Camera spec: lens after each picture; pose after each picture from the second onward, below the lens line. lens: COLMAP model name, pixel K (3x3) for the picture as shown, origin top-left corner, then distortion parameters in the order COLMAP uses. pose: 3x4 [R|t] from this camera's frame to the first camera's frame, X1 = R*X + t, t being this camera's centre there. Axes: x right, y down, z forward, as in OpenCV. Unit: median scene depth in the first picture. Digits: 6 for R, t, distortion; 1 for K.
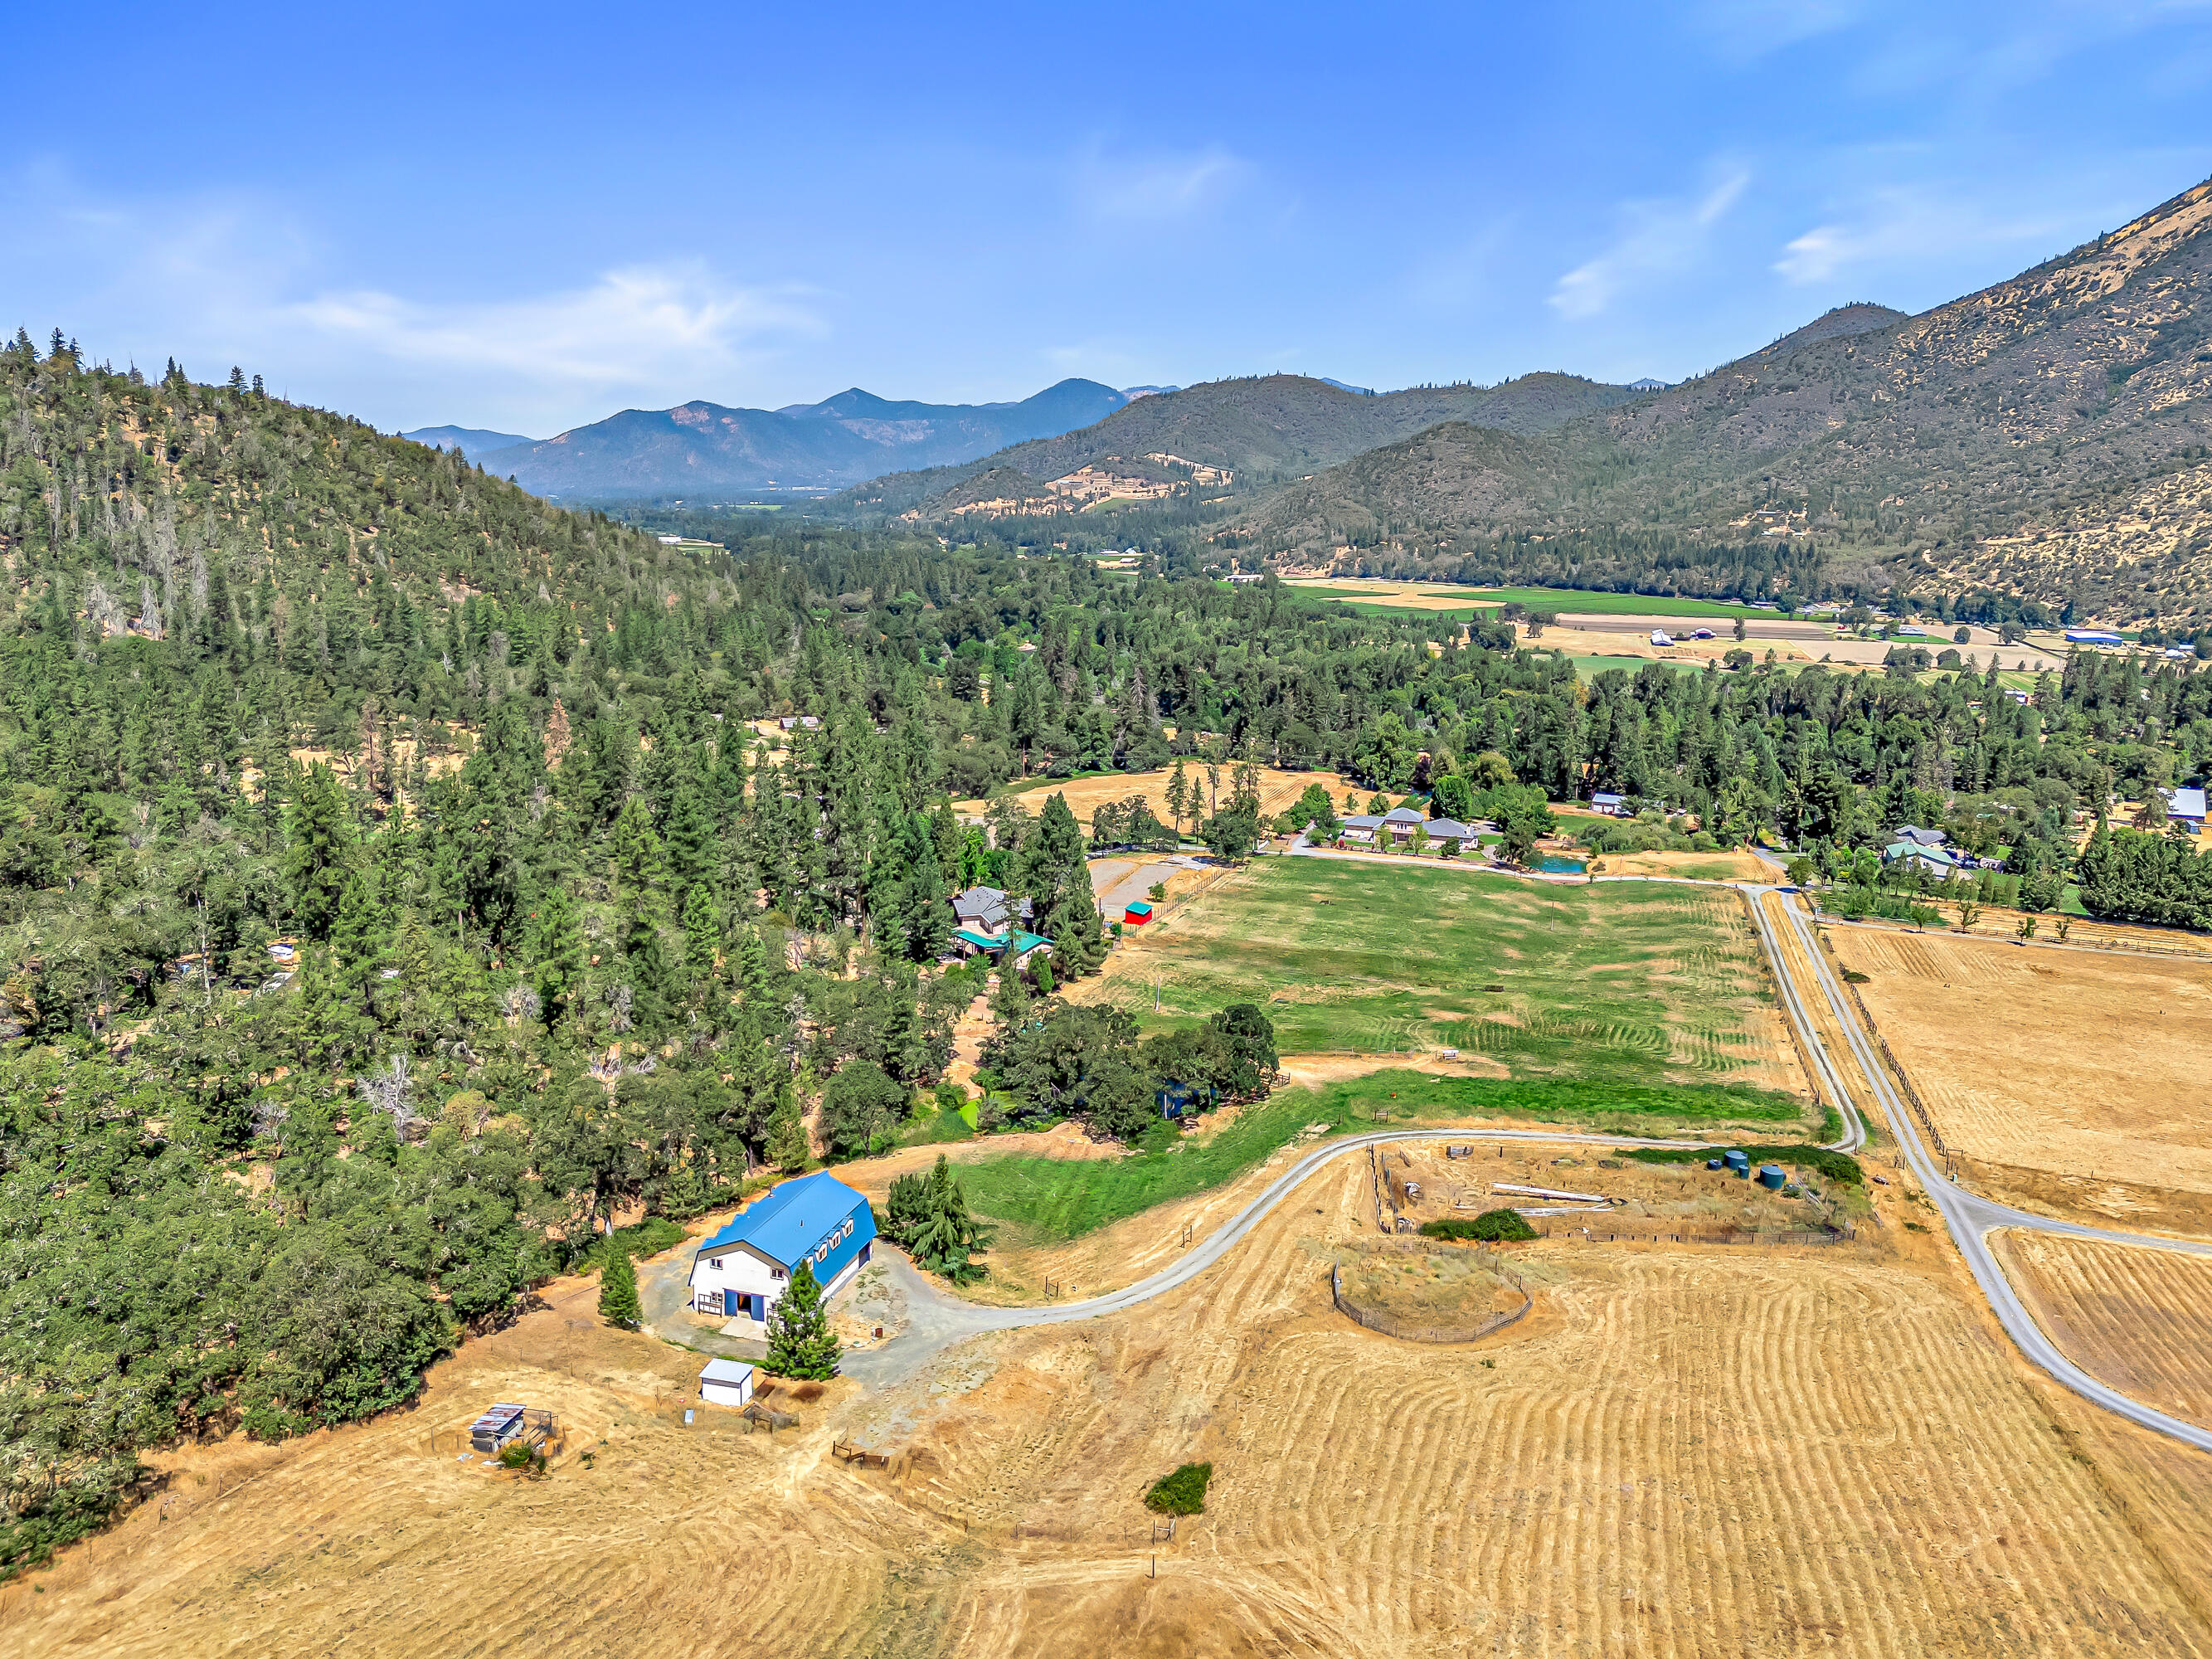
lens RADIAL K [[1681.6, 0, 1107.6], [0, 1681.6, 815.9], [0, 0, 1]] dist [0.078788, -0.069208]
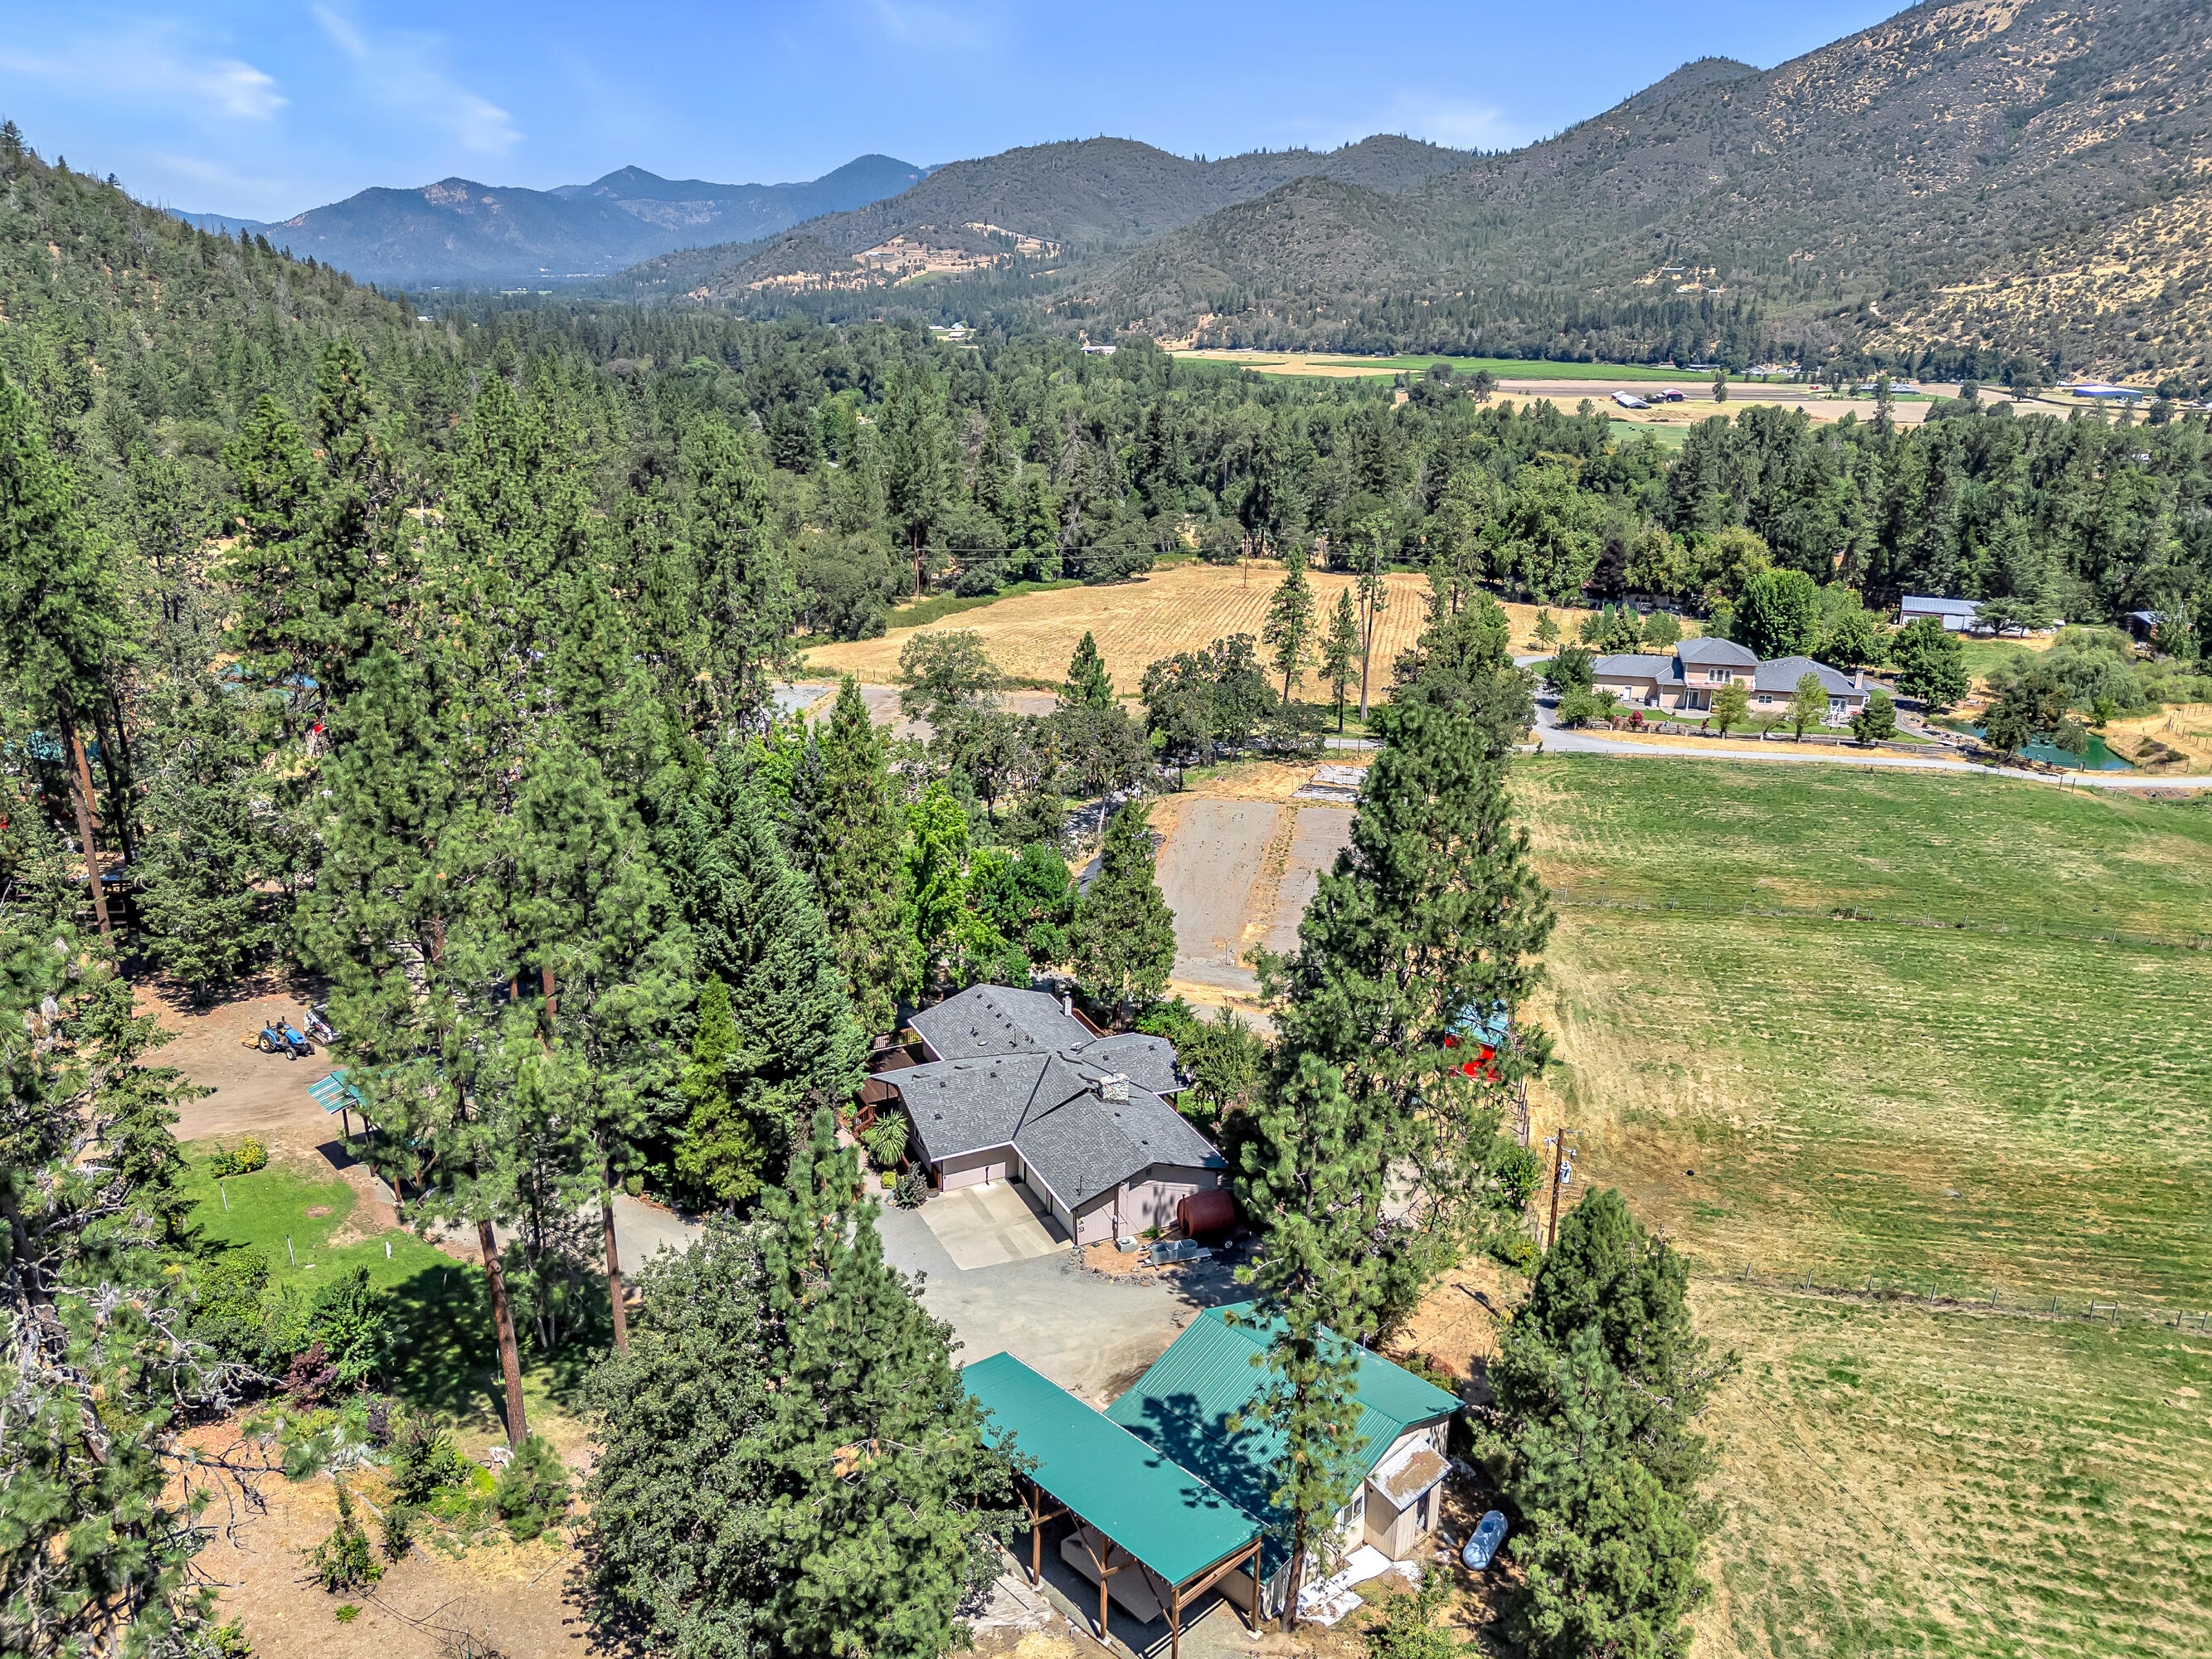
lens RADIAL K [[1681.6, 0, 1107.6], [0, 1681.6, 815.9], [0, 0, 1]] dist [0.078788, -0.069208]
pose [[0.993796, -0.039759, 0.103872, -0.014763], [0.027767, 0.993041, 0.114448, -0.003825], [-0.107699, -0.110854, 0.987984, 0.129218]]
